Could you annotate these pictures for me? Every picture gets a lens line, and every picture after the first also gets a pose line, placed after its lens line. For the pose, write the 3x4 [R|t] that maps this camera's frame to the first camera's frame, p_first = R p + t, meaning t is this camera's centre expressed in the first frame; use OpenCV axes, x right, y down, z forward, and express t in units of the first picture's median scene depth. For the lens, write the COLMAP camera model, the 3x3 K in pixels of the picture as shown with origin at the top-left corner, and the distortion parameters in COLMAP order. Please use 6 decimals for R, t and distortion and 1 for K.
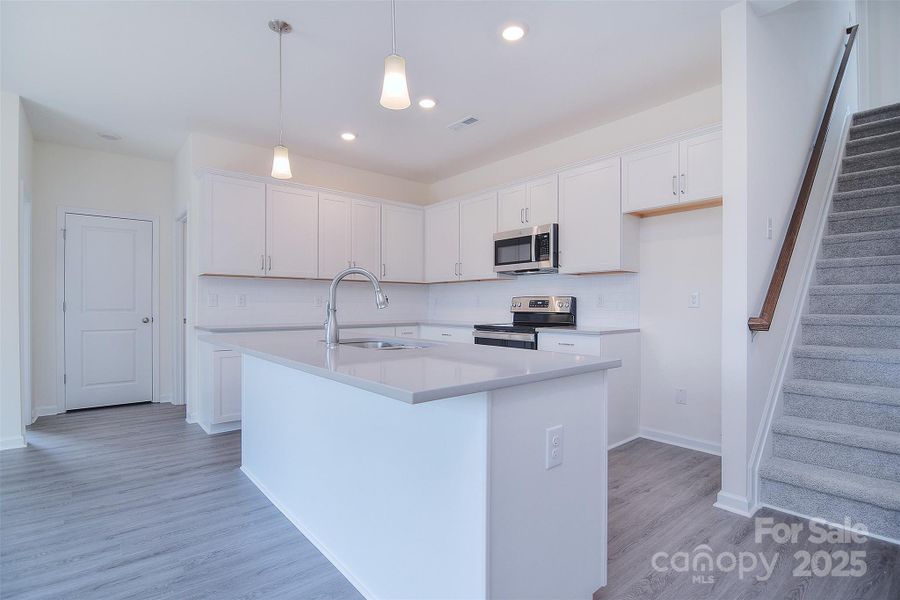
lens RADIAL K [[435.9, 0, 457.9], [0, 435.9, 311.8], [0, 0, 1]] dist [-0.016698, -0.006662]
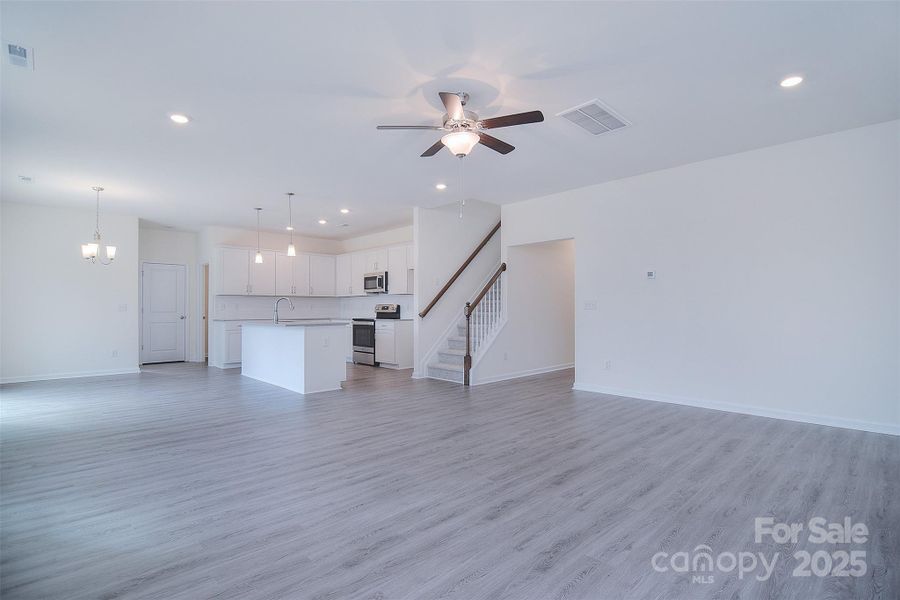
lens RADIAL K [[435.9, 0, 462.9], [0, 435.9, 306.0], [0, 0, 1]] dist [-0.016698, -0.006662]
pose [[0.997091, -0.003139, 0.076158, 0.455712], [0.005071, 0.999670, -0.025190, 0.028973], [-0.076054, 0.025503, 0.996778, -1.247038]]
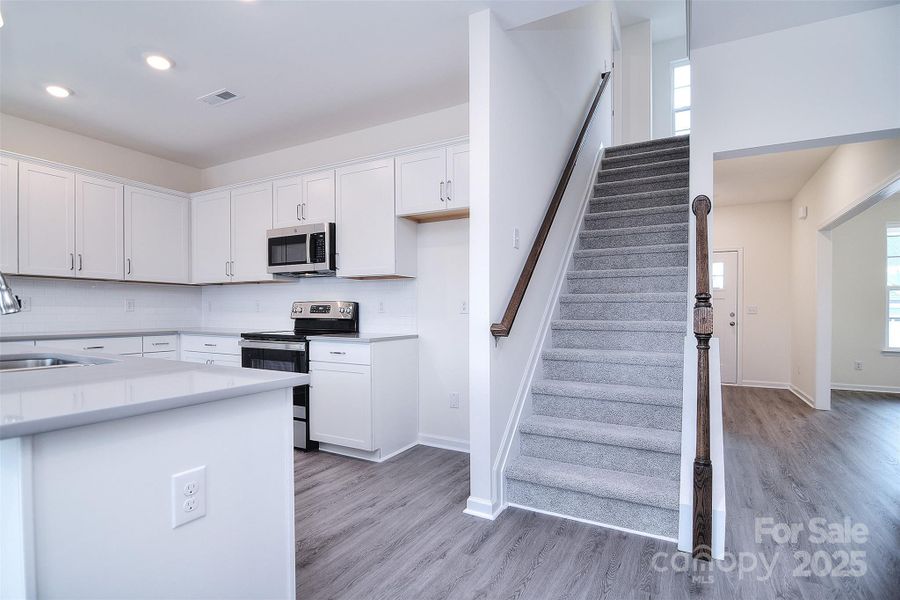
lens RADIAL K [[435.9, 0, 448.2], [0, 435.9, 318.9], [0, 0, 1]] dist [-0.016698, -0.006662]
pose [[0.934883, -0.001627, 0.354951, 0.130294], [0.000808, 0.999997, 0.002455, -0.000102], [-0.354954, -0.002009, 0.934882, 0.047139]]
